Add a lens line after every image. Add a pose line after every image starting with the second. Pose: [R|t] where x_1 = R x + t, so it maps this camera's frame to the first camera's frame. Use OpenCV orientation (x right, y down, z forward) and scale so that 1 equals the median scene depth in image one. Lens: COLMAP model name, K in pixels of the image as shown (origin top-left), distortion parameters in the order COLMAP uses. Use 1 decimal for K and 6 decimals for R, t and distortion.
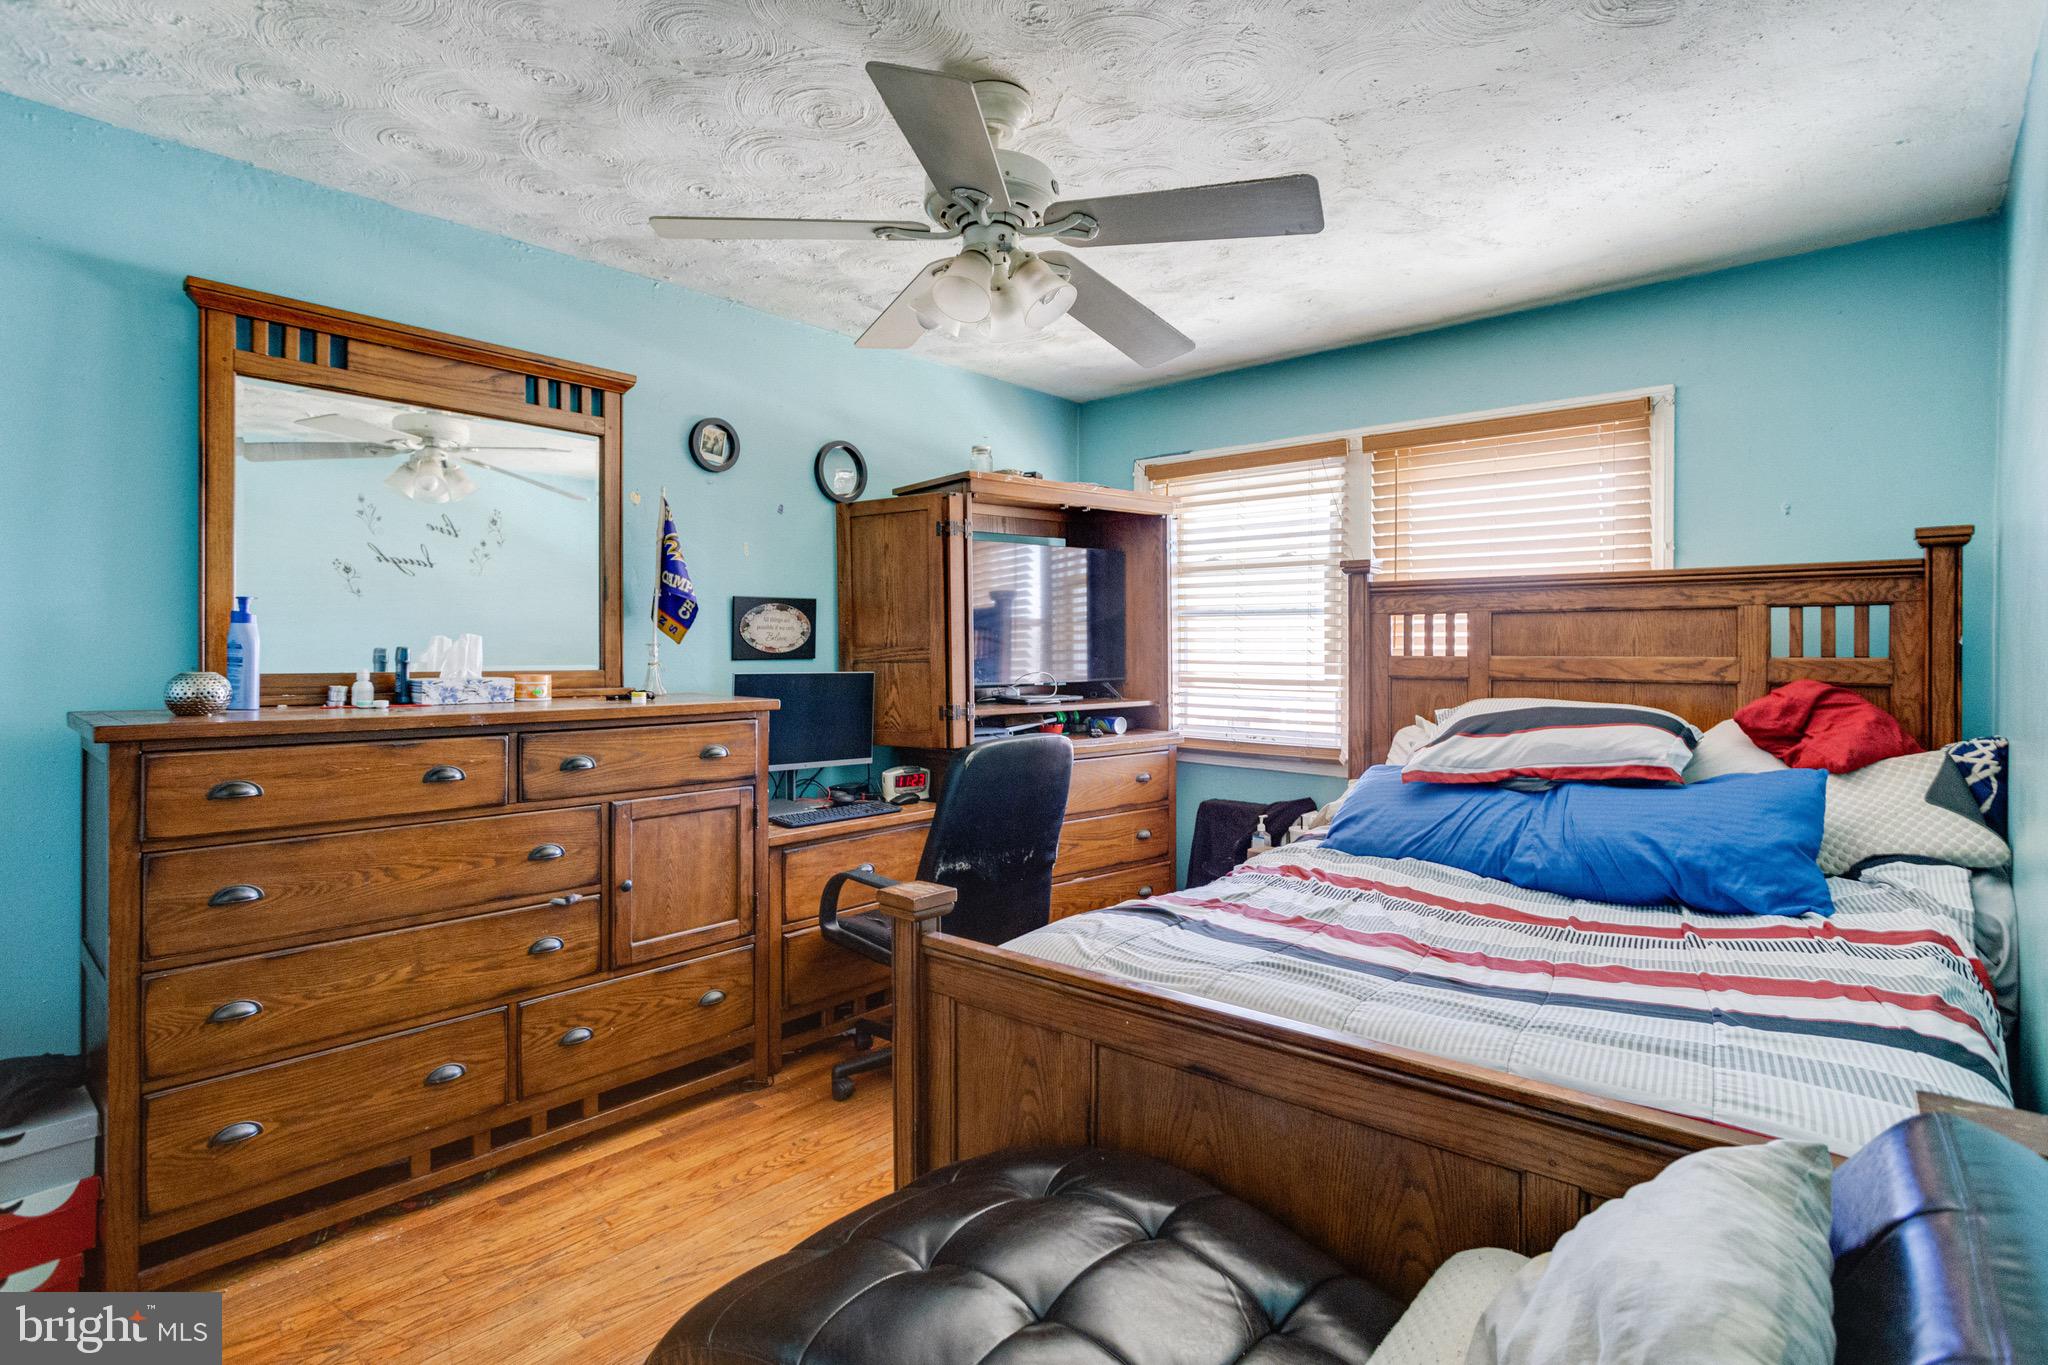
lens RADIAL K [[993.1, 0, 1025.0], [0, 993.1, 672.0], [0, 0, 1]] dist [-0.039547, 0.021093]
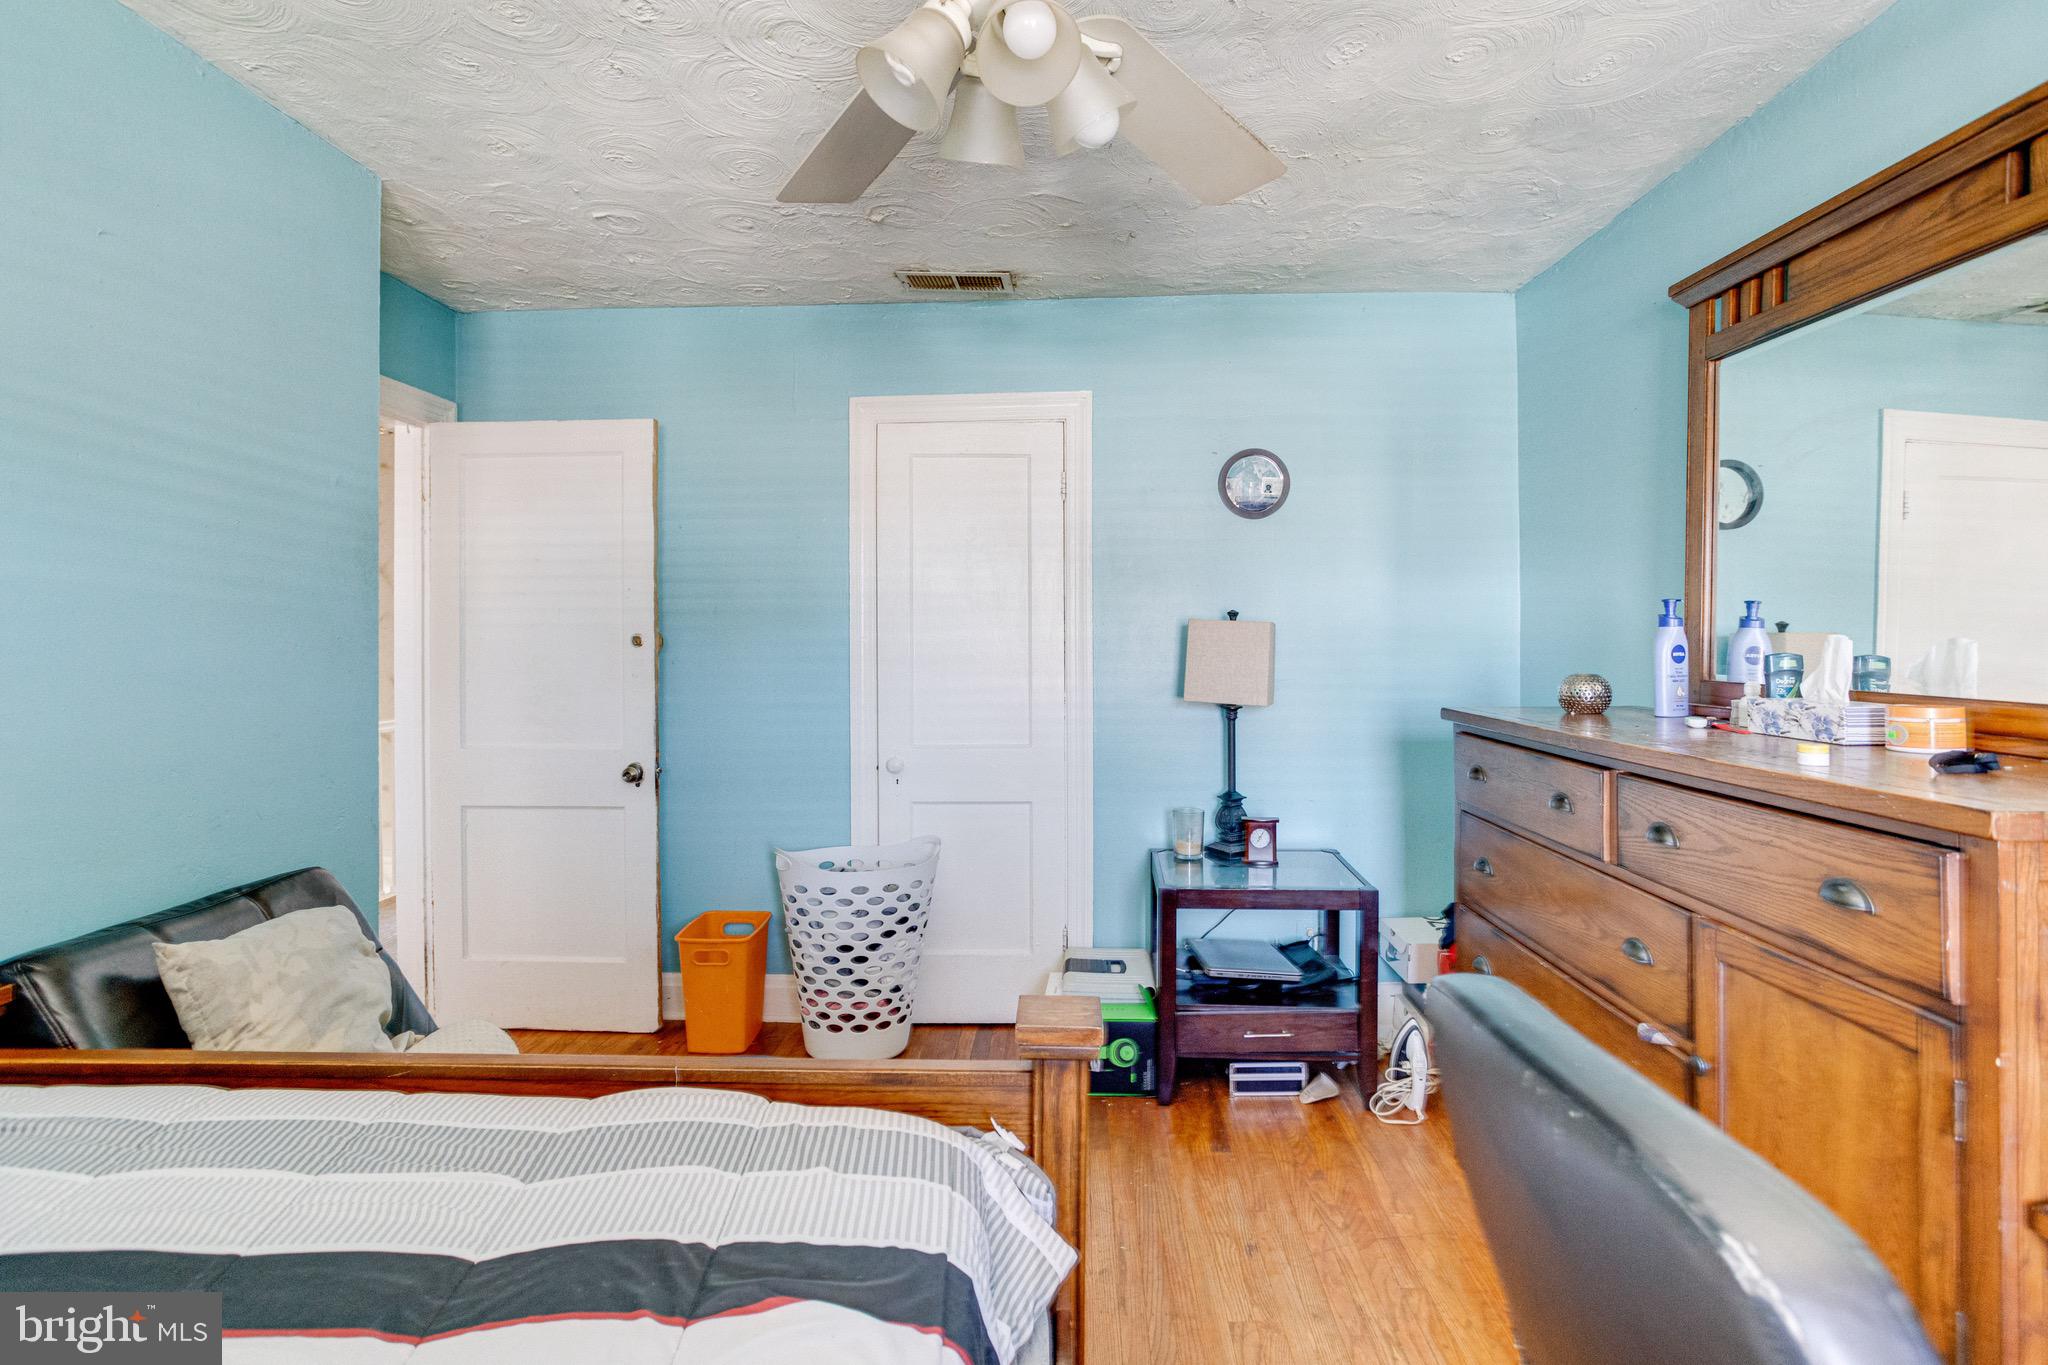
lens RADIAL K [[998.7, 0, 1024.8], [0, 998.7, 659.6], [0, 0, 1]] dist [-0.046530, 0.029495]
pose [[-0.776295, 0.007342, -0.630327, 0.266574], [-0.006919, 0.999773, 0.020166, -0.031250], [0.630332, 0.020016, -0.776068, 1.205735]]
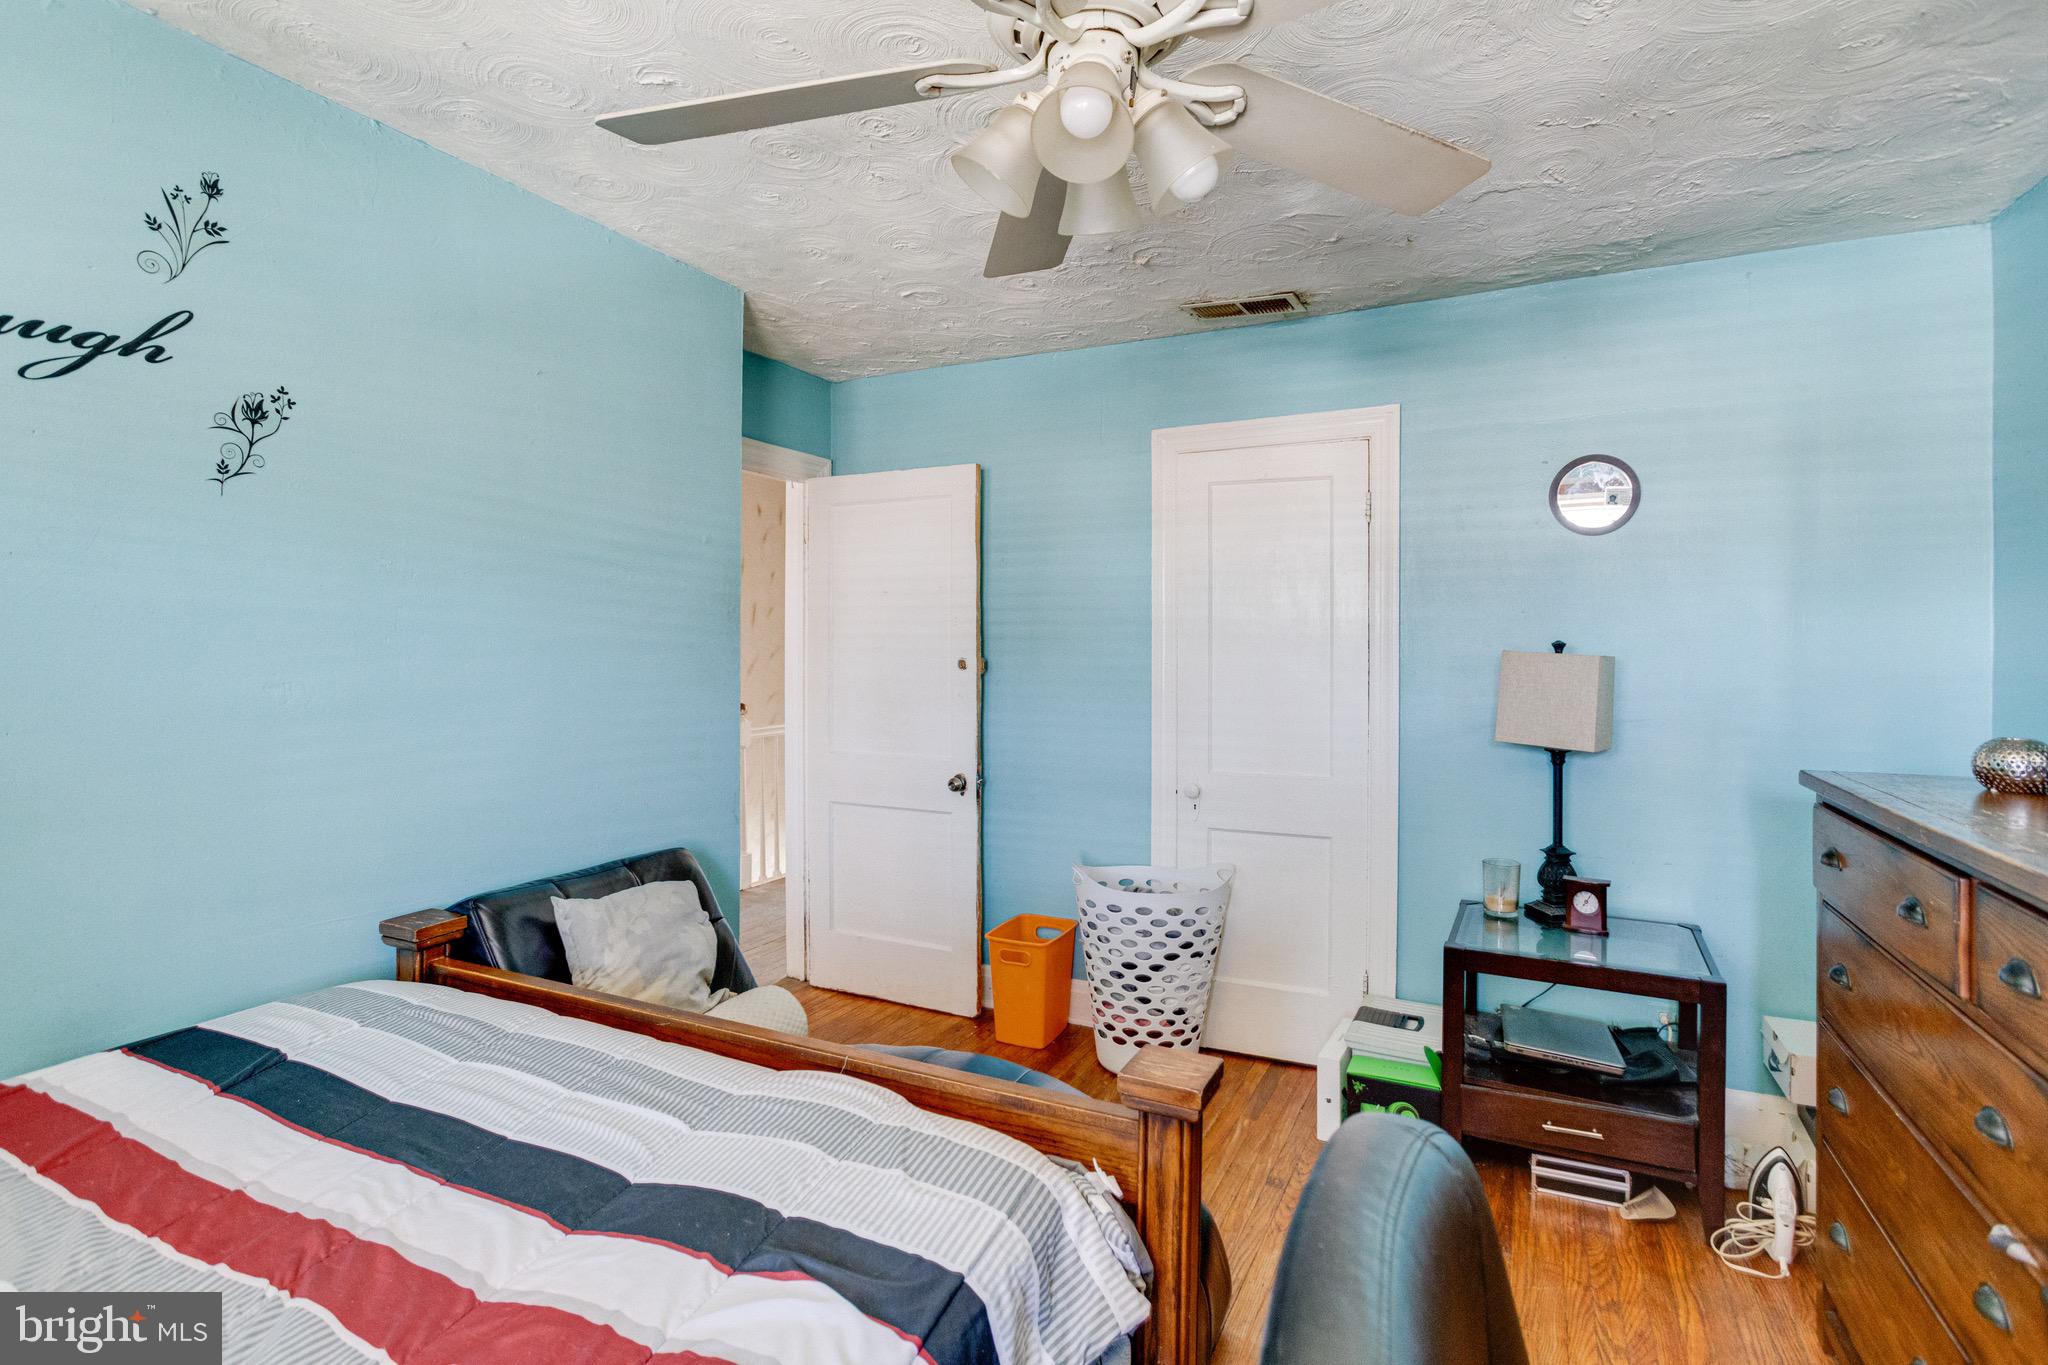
lens RADIAL K [[993.1, 0, 1025.0], [0, 993.1, 672.0], [0, 0, 1]] dist [-0.039547, 0.021093]
pose [[-0.966441, -0.004910, -0.256843, 0.118129], [-0.013395, 0.999420, 0.031293, -0.063100], [0.256540, 0.033683, -0.965946, 1.301500]]
